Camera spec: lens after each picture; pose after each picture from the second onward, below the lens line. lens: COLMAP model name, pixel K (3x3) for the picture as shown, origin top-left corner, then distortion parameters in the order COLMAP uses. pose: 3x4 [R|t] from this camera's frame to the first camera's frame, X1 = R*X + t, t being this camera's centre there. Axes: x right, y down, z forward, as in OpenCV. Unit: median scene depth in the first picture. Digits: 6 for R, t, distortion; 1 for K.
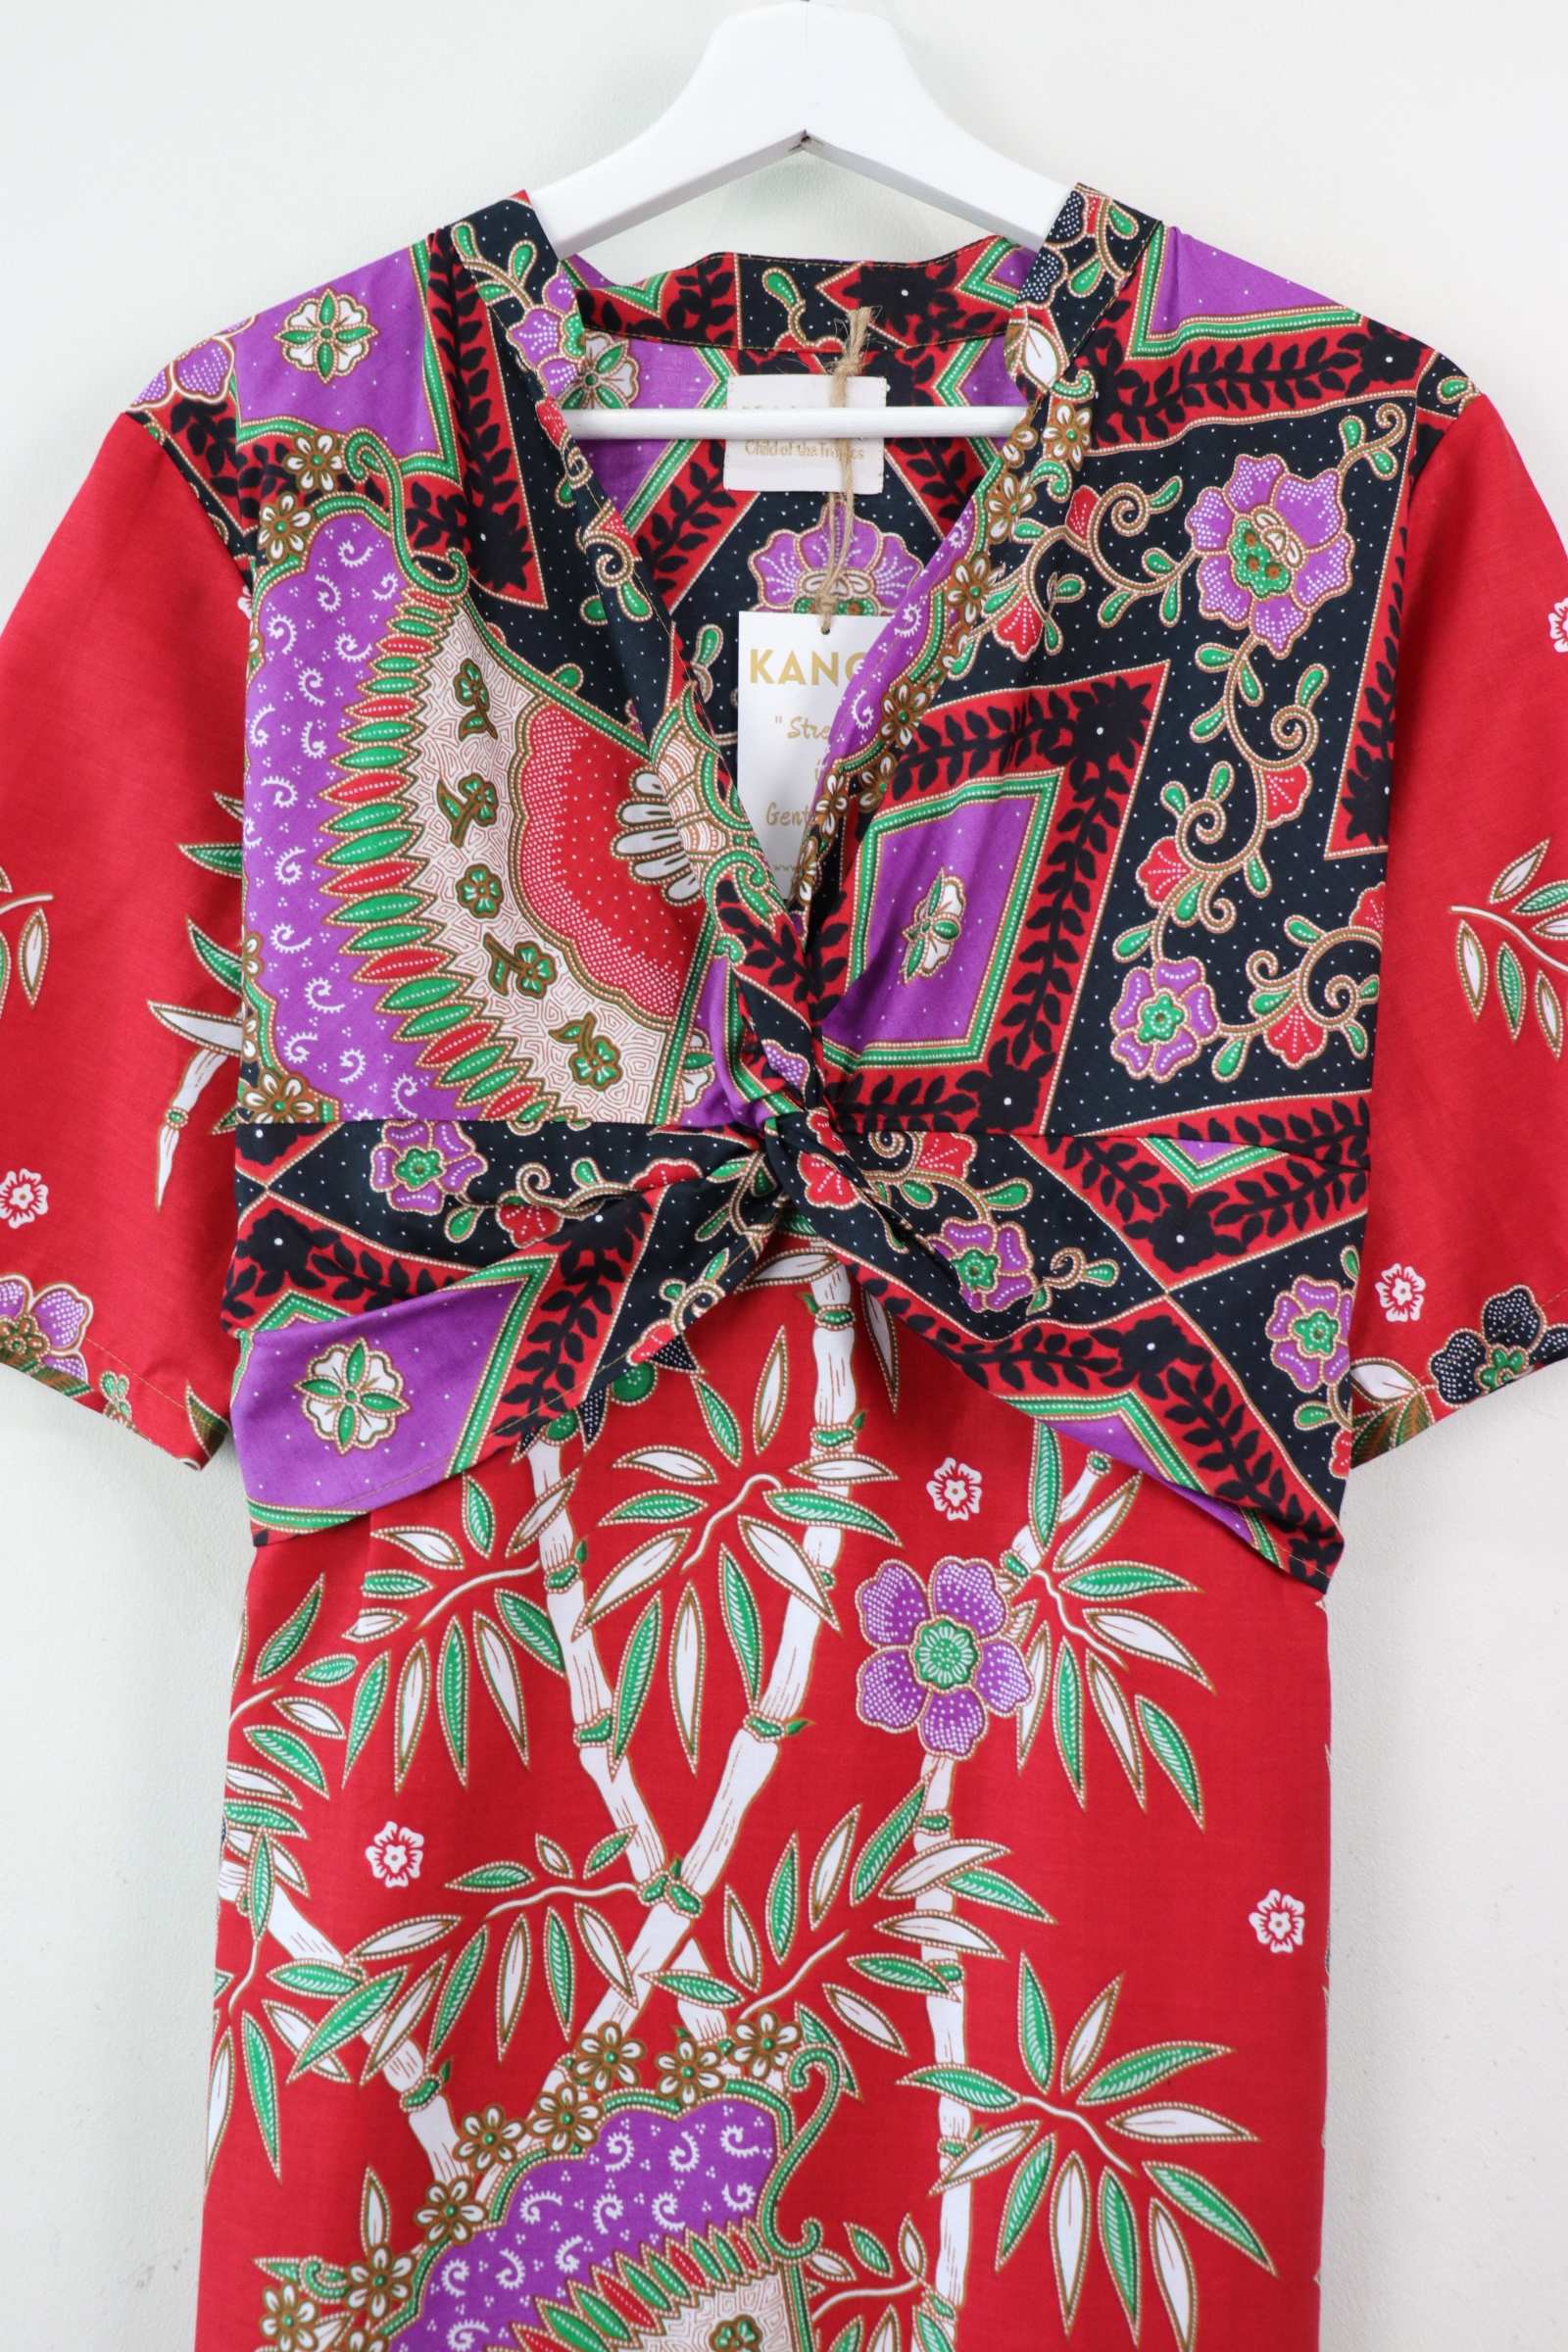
lens RADIAL K [[2321.6, 0, 784.0], [0, 2321.6, 1176.0], [0, 0, 1]] dist [-0.338427, 0.521005]
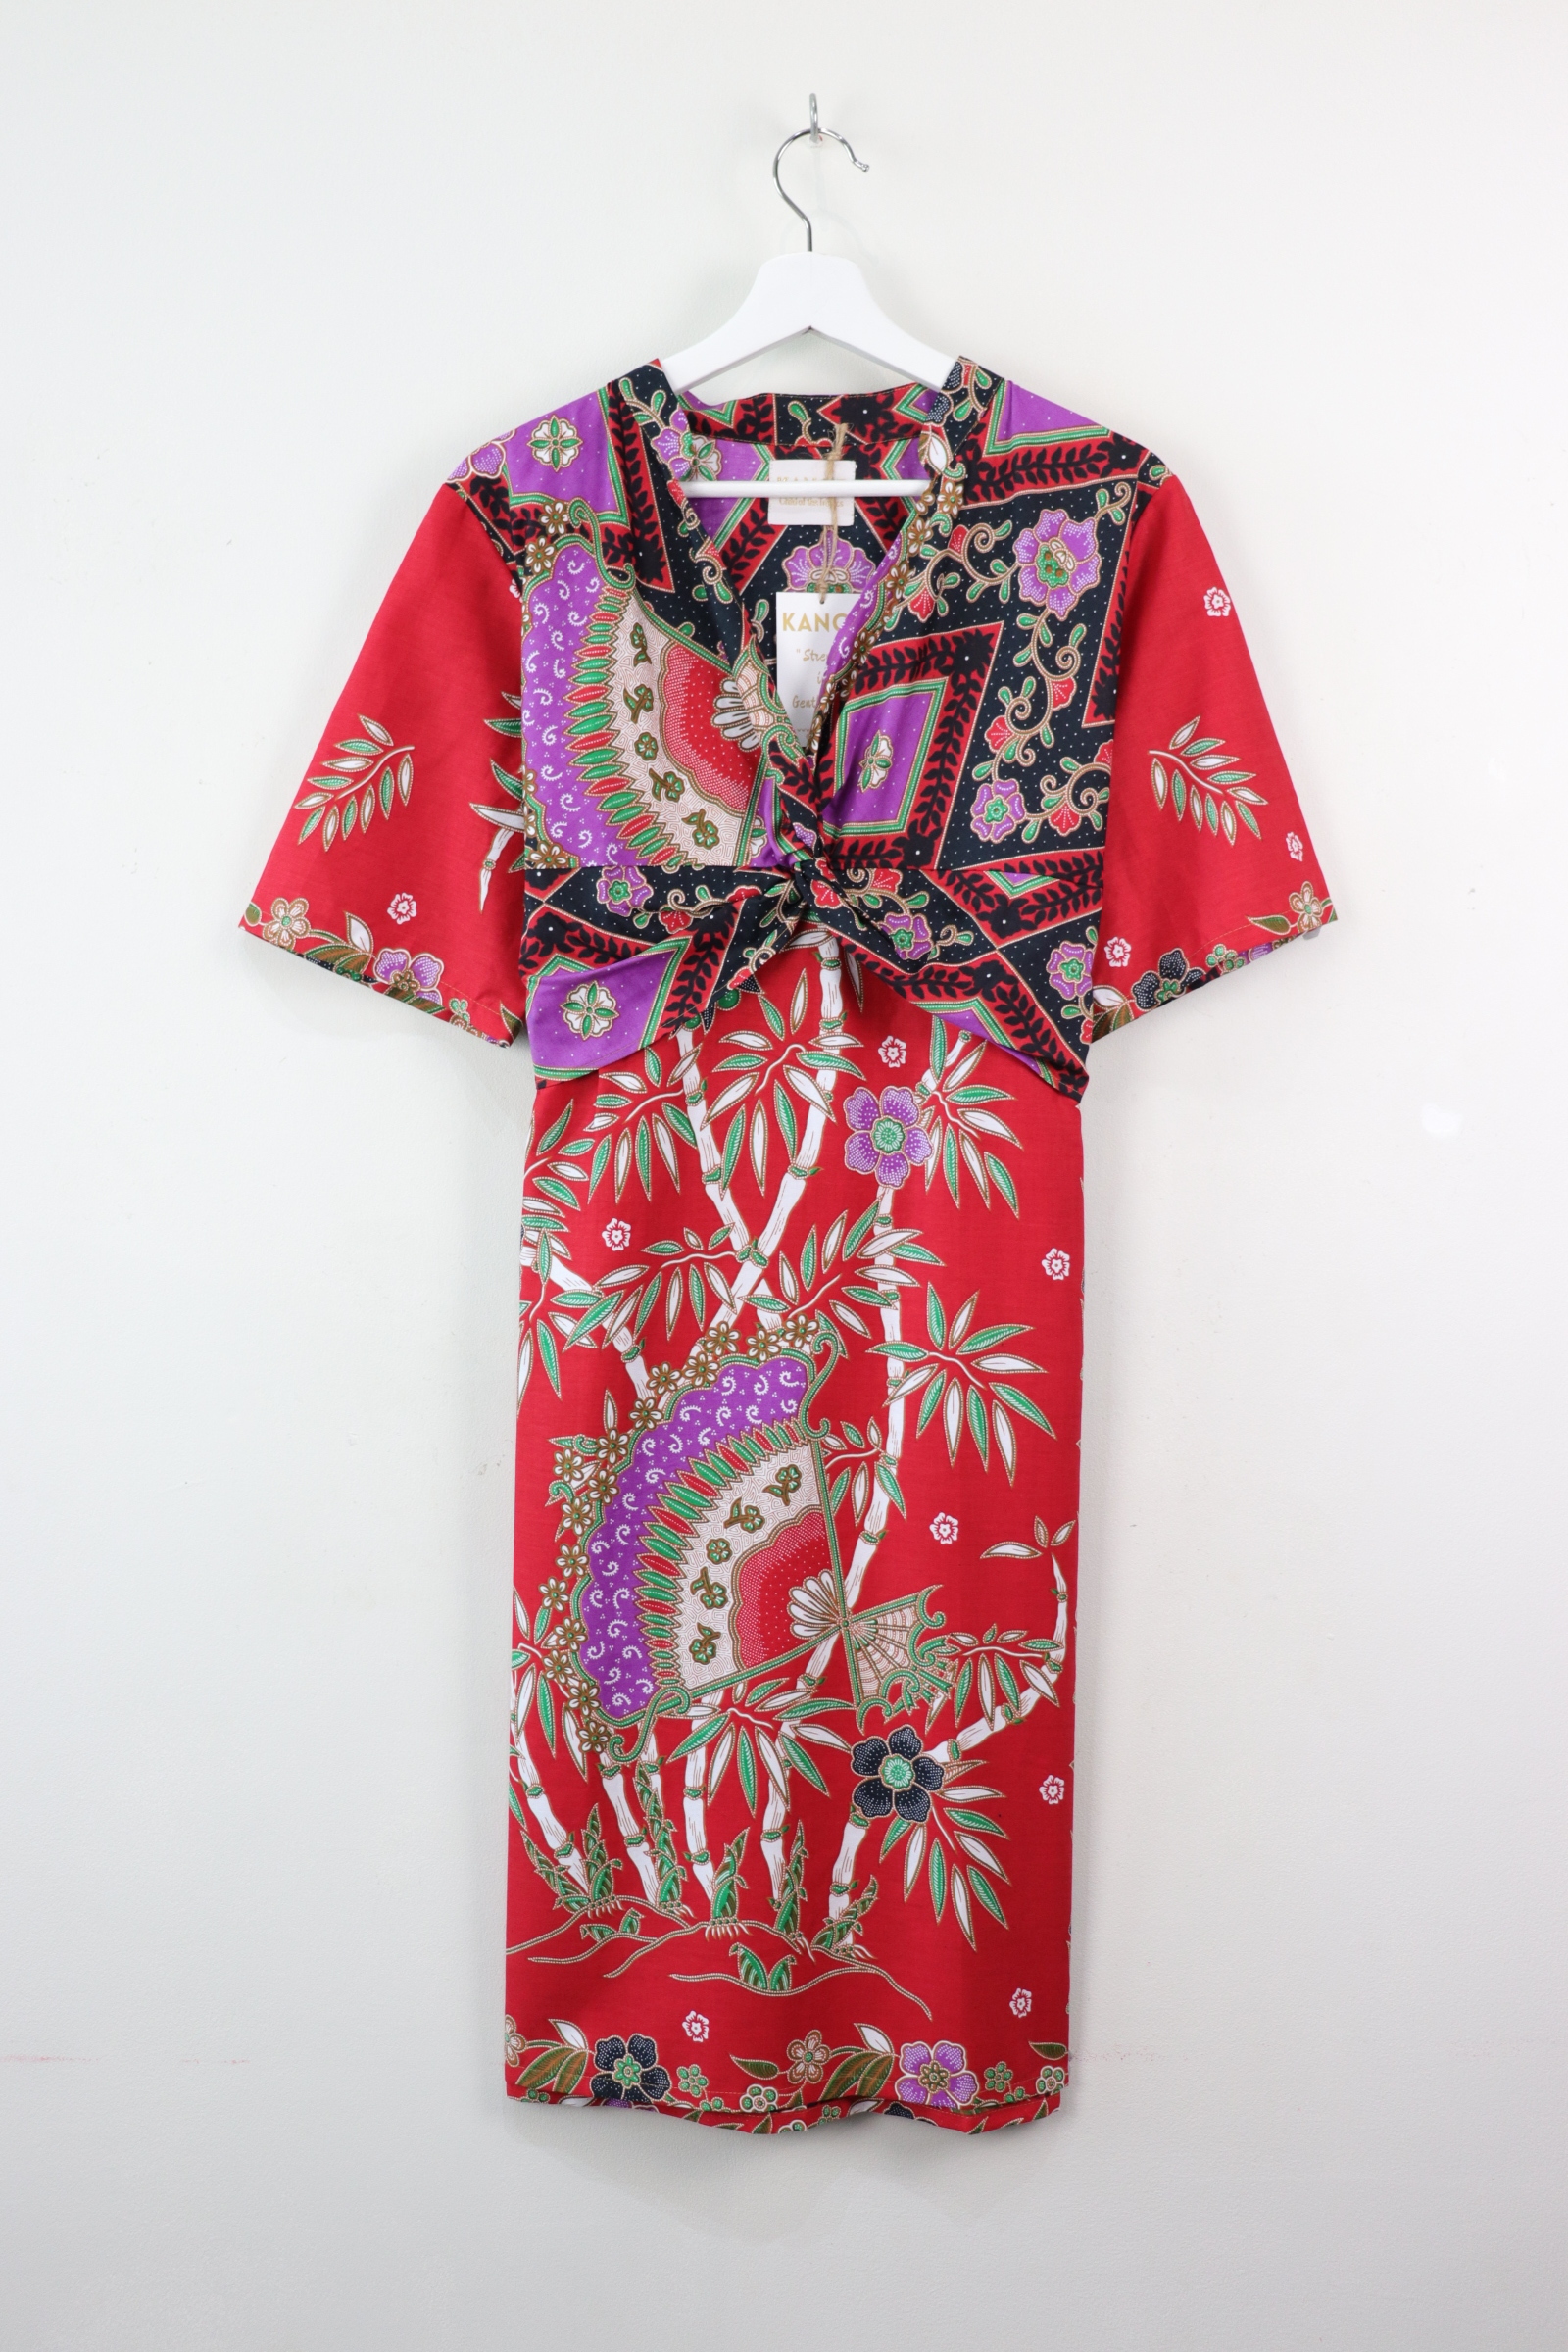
lens RADIAL K [[2279.6, 0, 814.2], [0, 2279.6, 1175.0], [0, 0, 1]] dist [-0.148808, -0.006470]
pose [[0.999429, -0.012183, 0.031531, -0.056464], [0.008009, 0.991580, 0.129251, -0.011857], [-0.032841, -0.128925, 0.991110, -0.957535]]
